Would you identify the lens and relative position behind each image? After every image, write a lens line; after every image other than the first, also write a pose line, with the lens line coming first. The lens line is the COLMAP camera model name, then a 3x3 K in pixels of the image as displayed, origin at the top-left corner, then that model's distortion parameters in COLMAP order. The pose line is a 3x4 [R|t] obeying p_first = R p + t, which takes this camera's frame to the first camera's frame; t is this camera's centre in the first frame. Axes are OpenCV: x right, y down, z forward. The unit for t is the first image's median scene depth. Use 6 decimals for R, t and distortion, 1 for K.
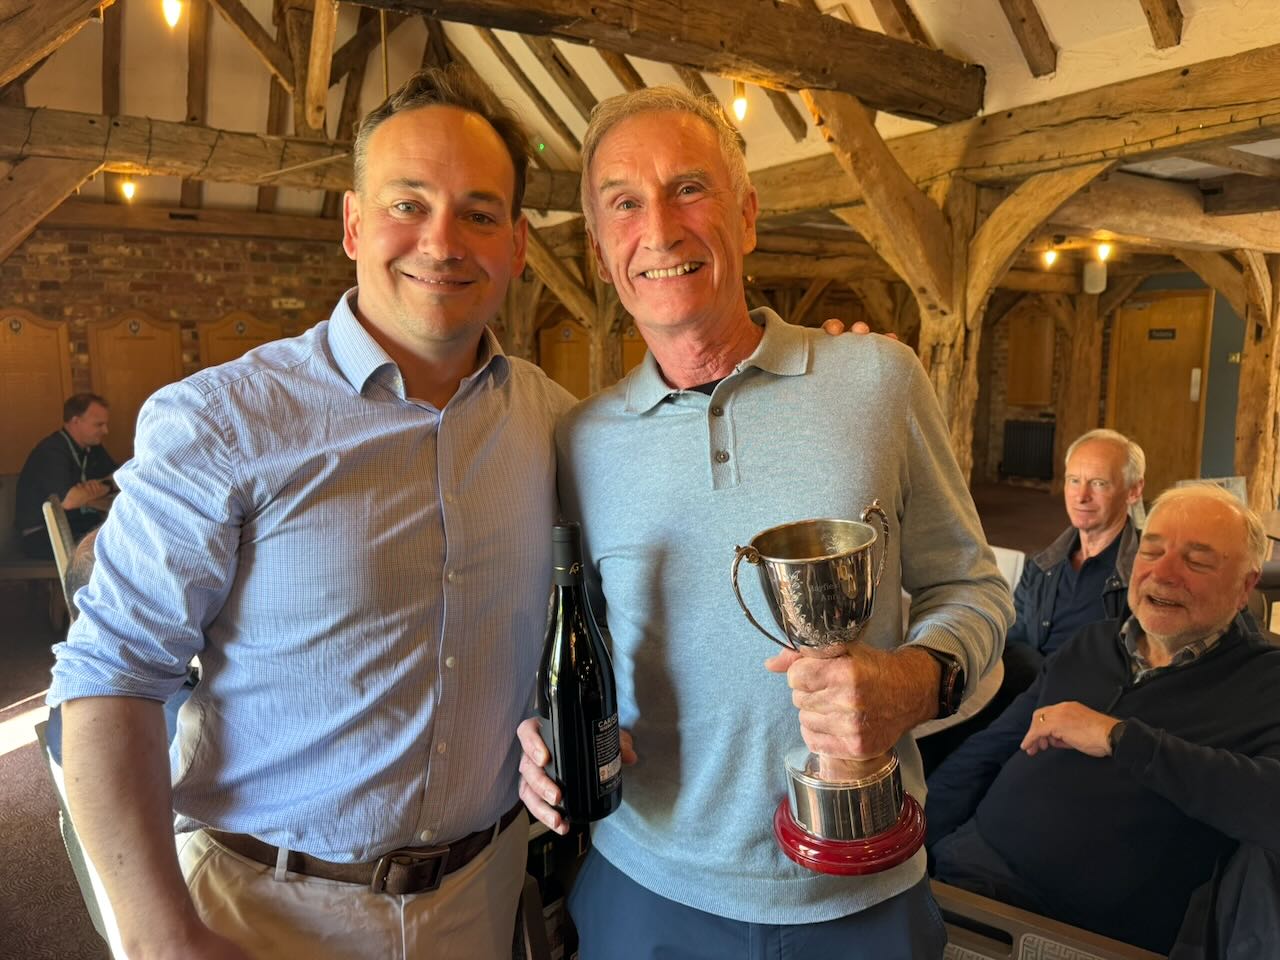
lens RADIAL K [[952.0, 0, 645.9], [0, 952.0, 472.7], [0, 0, 1]] dist [0.060164, -0.038632]
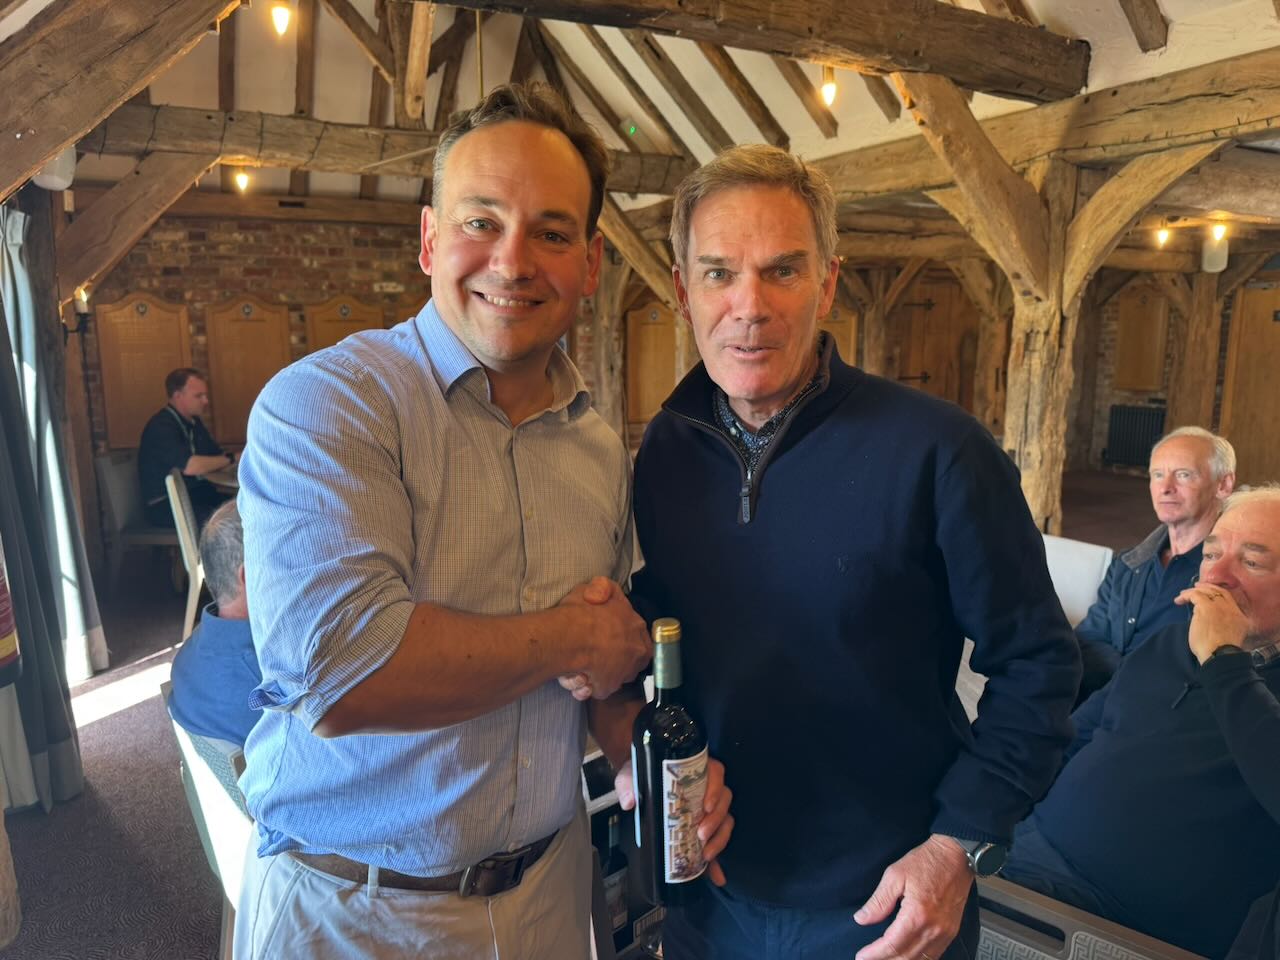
lens RADIAL K [[956.2, 0, 640.0], [0, 956.2, 480.0], [0, 0, 1]] dist [0.042002, -0.010257]
pose [[0.994863, 0.019096, -0.099412, 0.009097], [-0.015989, 0.999362, 0.031951, -0.008053], [0.099958, -0.030197, 0.994533, -0.016046]]
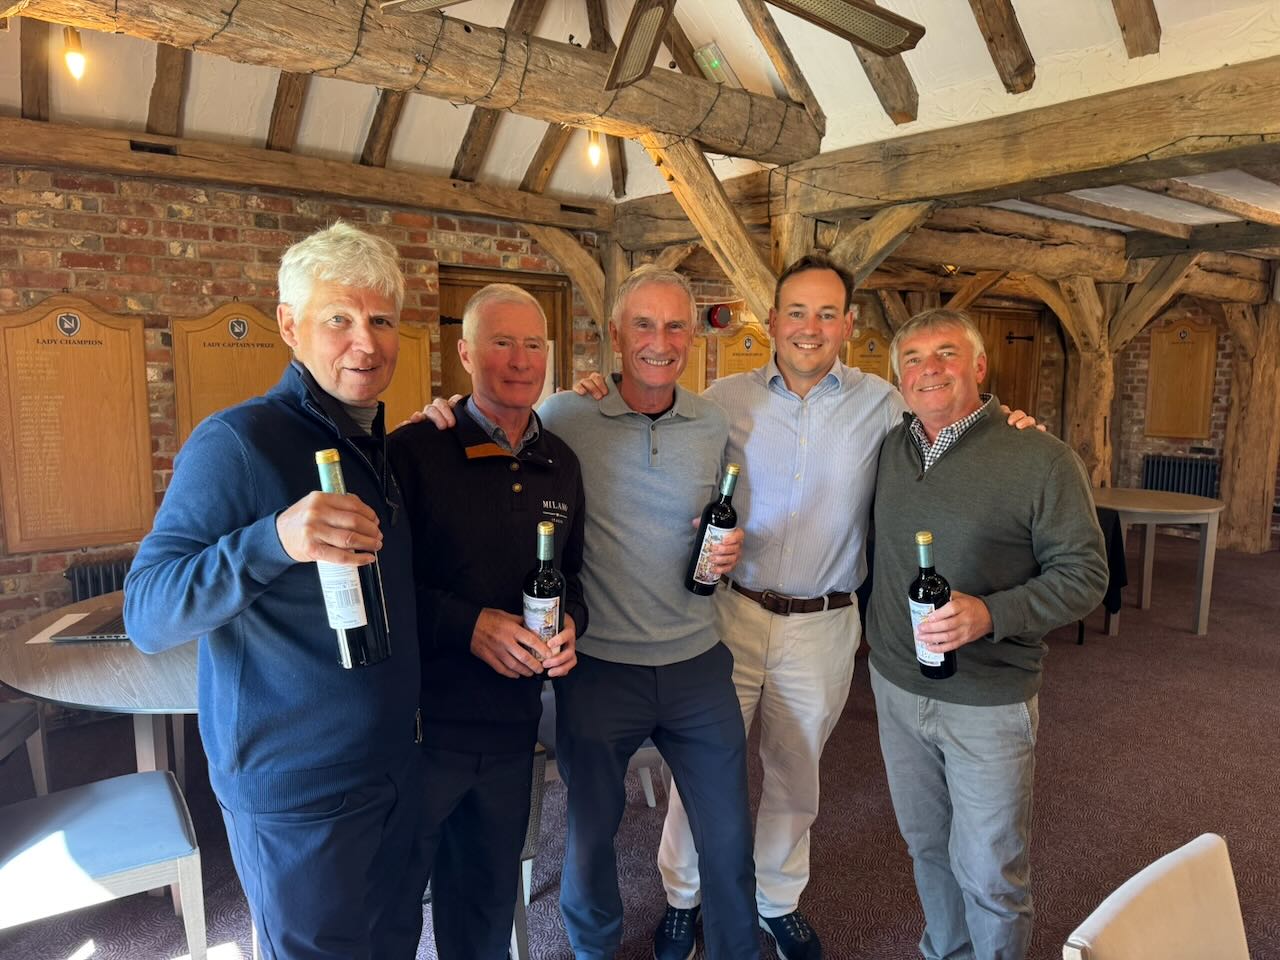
lens RADIAL K [[911.4, 0, 640.0], [0, 911.4, 480.0], [0, 0, 1]] dist [0.095483, -0.084450]
pose [[0.995991, 0.003187, 0.089394, -0.313496], [-0.003447, 0.999990, 0.002745, -0.077219], [-0.089385, -0.003043, 0.995993, 0.531720]]
